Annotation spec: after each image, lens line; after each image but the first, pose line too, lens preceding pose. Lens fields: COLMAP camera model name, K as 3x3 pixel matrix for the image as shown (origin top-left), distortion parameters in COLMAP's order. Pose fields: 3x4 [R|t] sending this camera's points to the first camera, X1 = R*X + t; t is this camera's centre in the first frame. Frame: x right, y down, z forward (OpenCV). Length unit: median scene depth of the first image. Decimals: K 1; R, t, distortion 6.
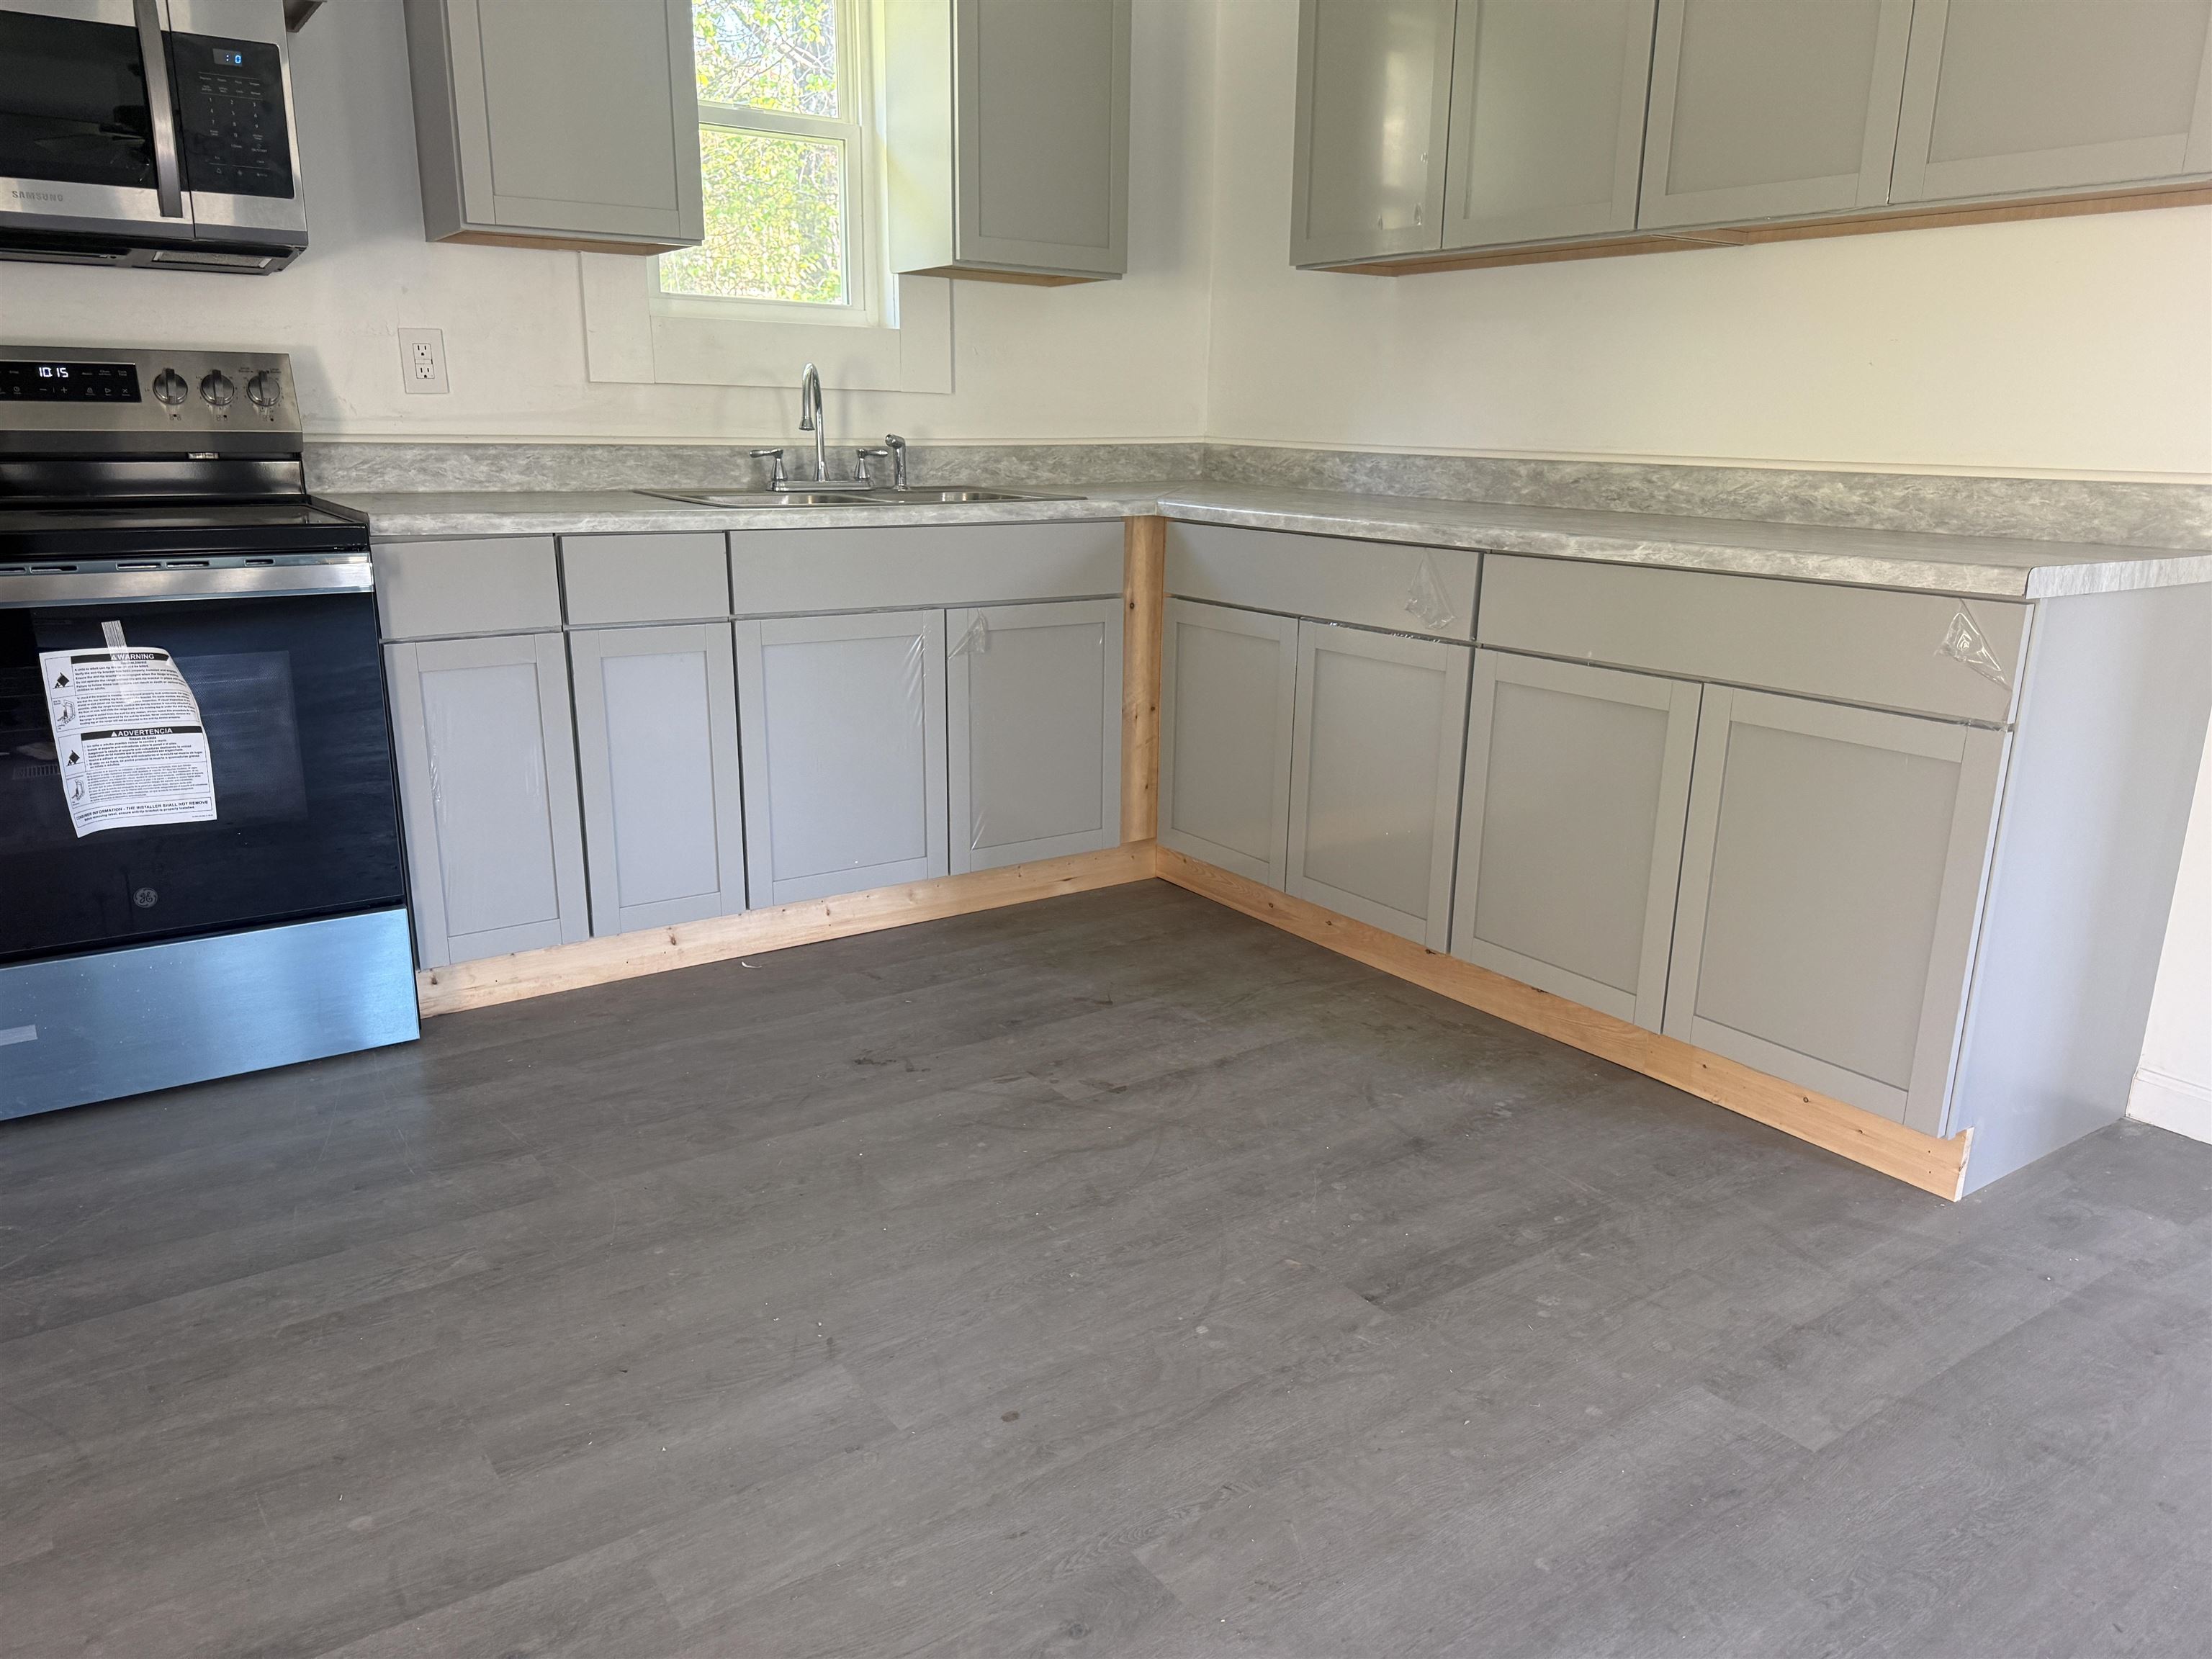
lens RADIAL K [[1581.7, 0, 1108.6], [0, 1581.7, 842.7], [0, 0, 1]] dist [0.050285, -0.052421]
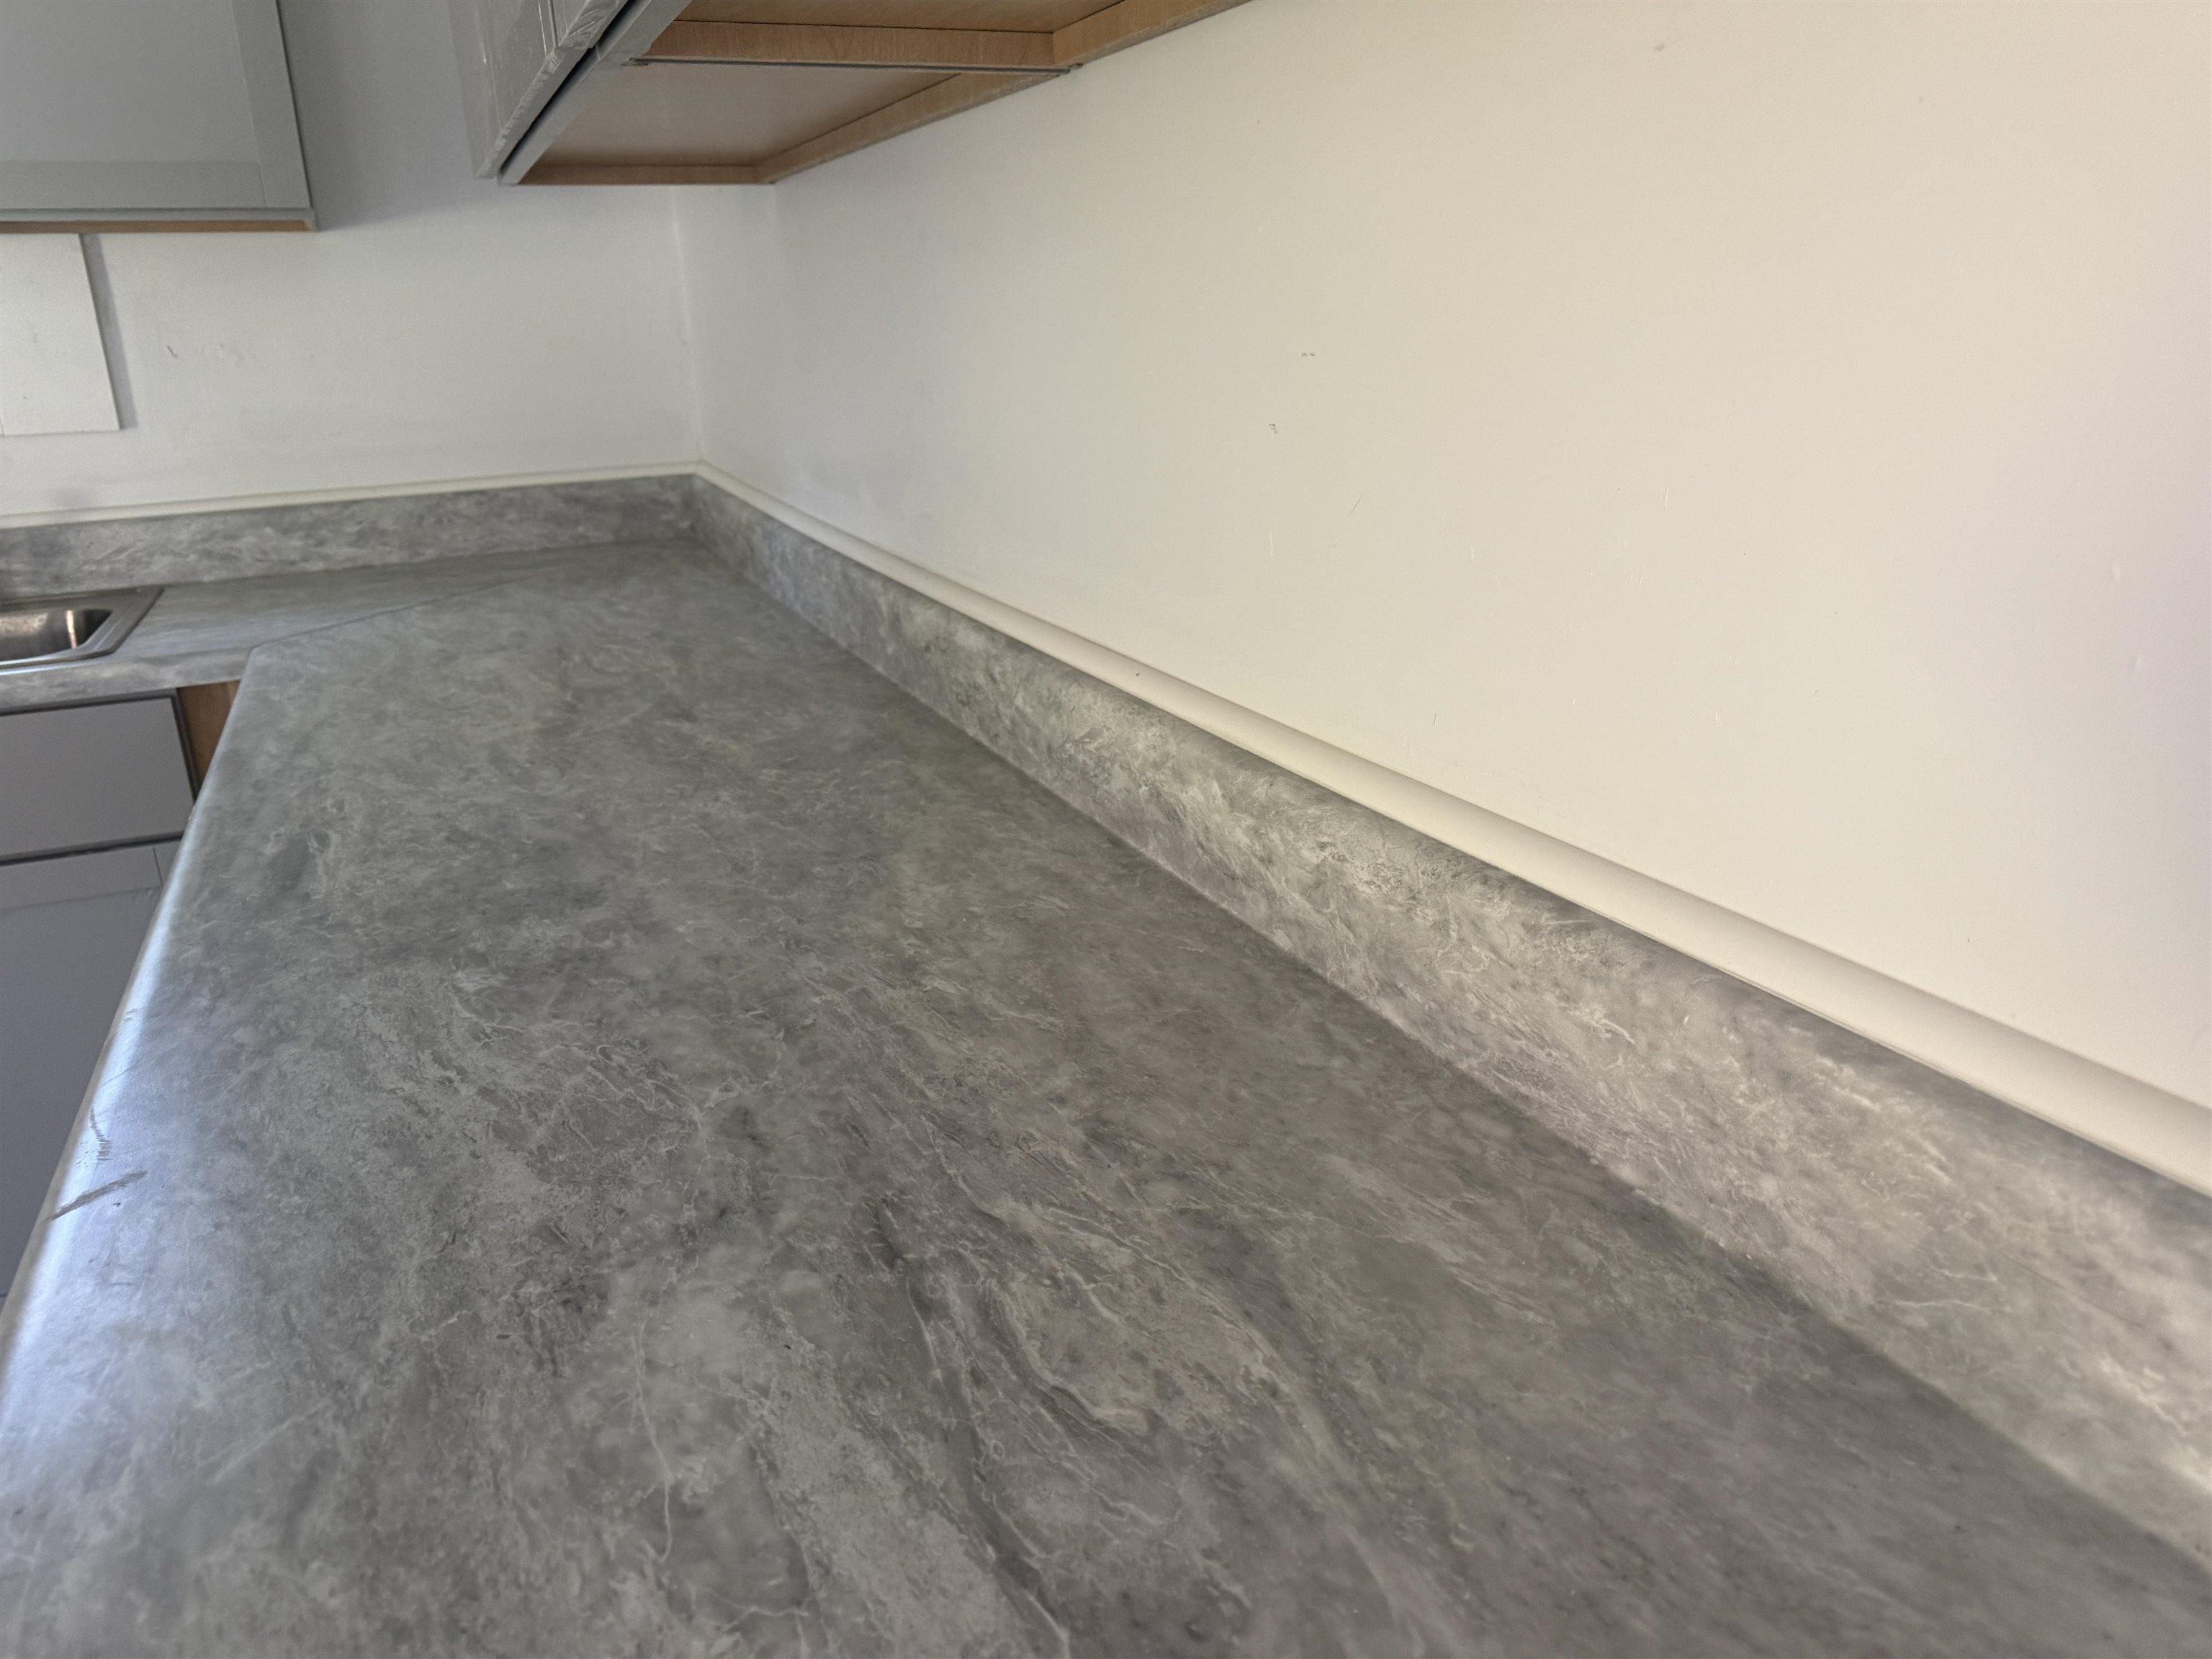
lens RADIAL K [[1581.7, 0, 1103.0], [0, 1581.7, 816.5], [0, 0, 1]] dist [0.050285, -0.052421]
pose [[0.977634, 0.016300, -0.209679, 0.520196], [-0.004739, 0.998446, 0.055523, -0.243255], [0.210258, -0.053288, 0.976192, 0.689421]]
